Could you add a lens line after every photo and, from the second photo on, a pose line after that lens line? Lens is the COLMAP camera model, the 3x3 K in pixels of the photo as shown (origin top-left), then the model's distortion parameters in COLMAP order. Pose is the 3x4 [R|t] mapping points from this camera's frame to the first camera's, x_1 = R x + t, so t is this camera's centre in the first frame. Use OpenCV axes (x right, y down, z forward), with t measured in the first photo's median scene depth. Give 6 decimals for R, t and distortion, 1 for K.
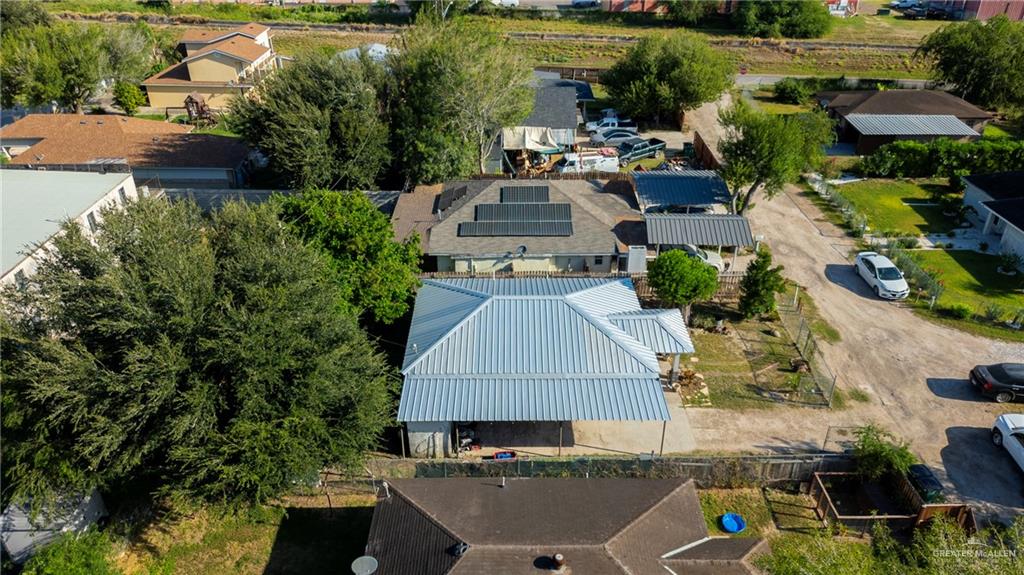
lens RADIAL K [[730.3, 0, 512.0], [0, 730.3, 287.5], [0, 0, 1]] dist [0.024834, -0.008006]
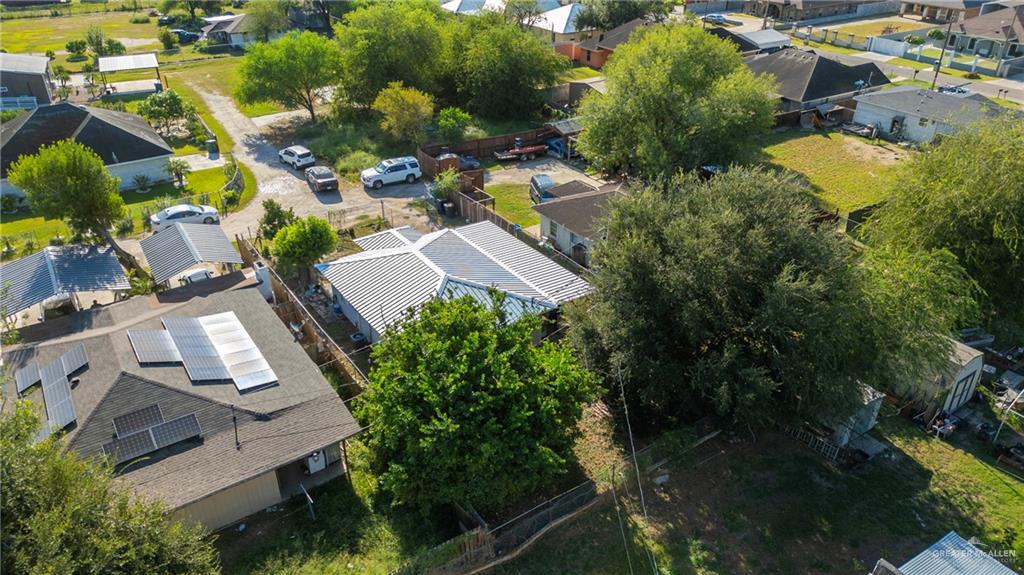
lens RADIAL K [[730.3, 0, 512.0], [0, 730.3, 287.5], [0, 0, 1]] dist [0.024834, -0.008006]
pose [[-0.566381, -0.401546, 0.719703, -0.904797], [0.398709, 0.630774, 0.665699, -0.683896], [-0.721279, 0.663991, -0.197159, 1.206225]]
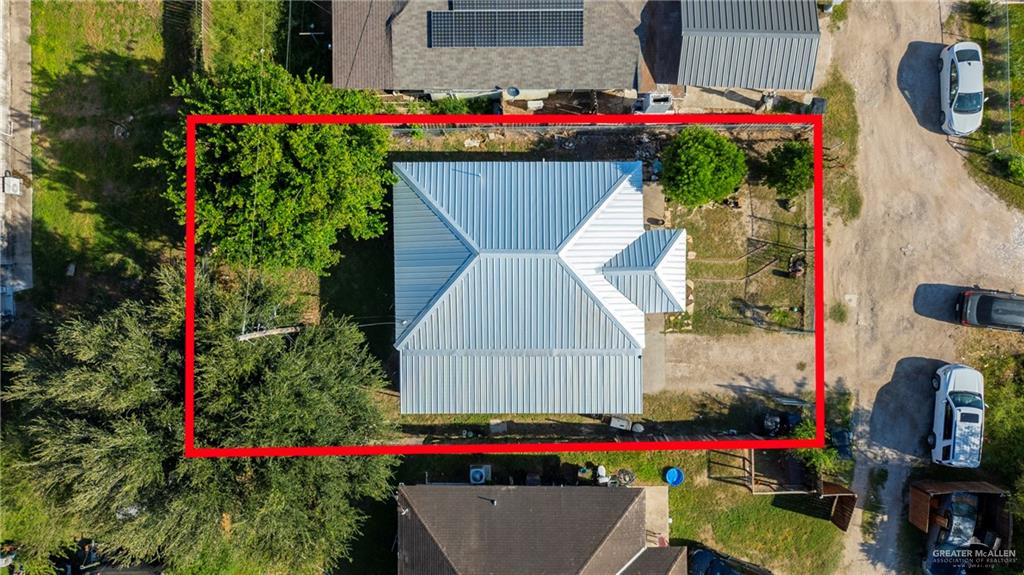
lens RADIAL K [[730.3, 0, 512.0], [0, 730.3, 287.5], [0, 0, 1]] dist [0.024834, -0.008006]
pose [[0.999975, -0.000801, -0.007004, 0.020863], [0.006481, 0.495231, 0.868737, -0.788952], [0.002772, -0.868761, 0.495224, 0.531083]]
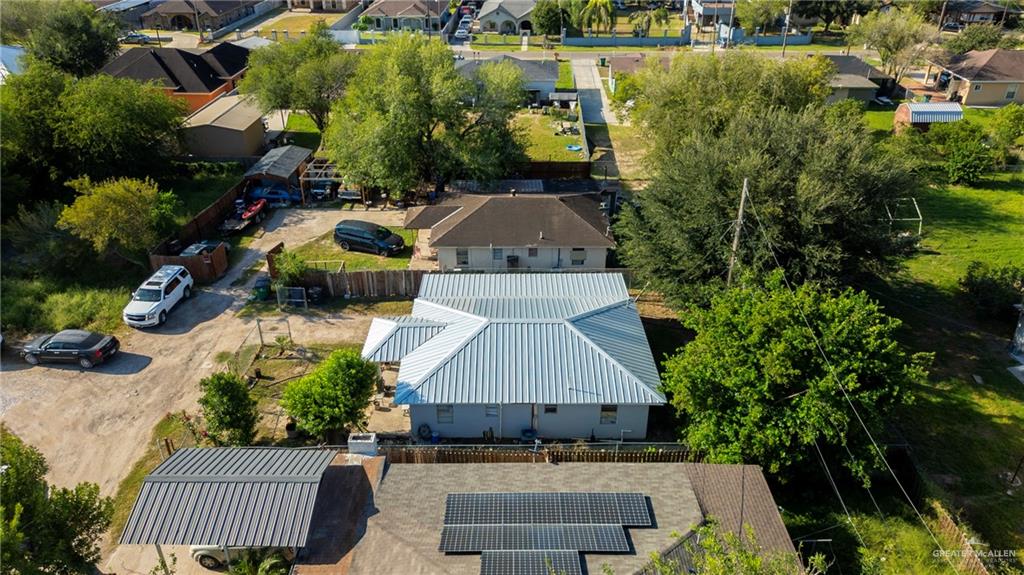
lens RADIAL K [[730.3, 0, 512.0], [0, 730.3, 287.5], [0, 0, 1]] dist [0.024834, -0.008006]
pose [[-0.999973, 0.006417, 0.003615, 0.039166], [0.006471, 0.531196, 0.847224, -0.850972], [0.003517, 0.847225, -0.531223, 1.530450]]
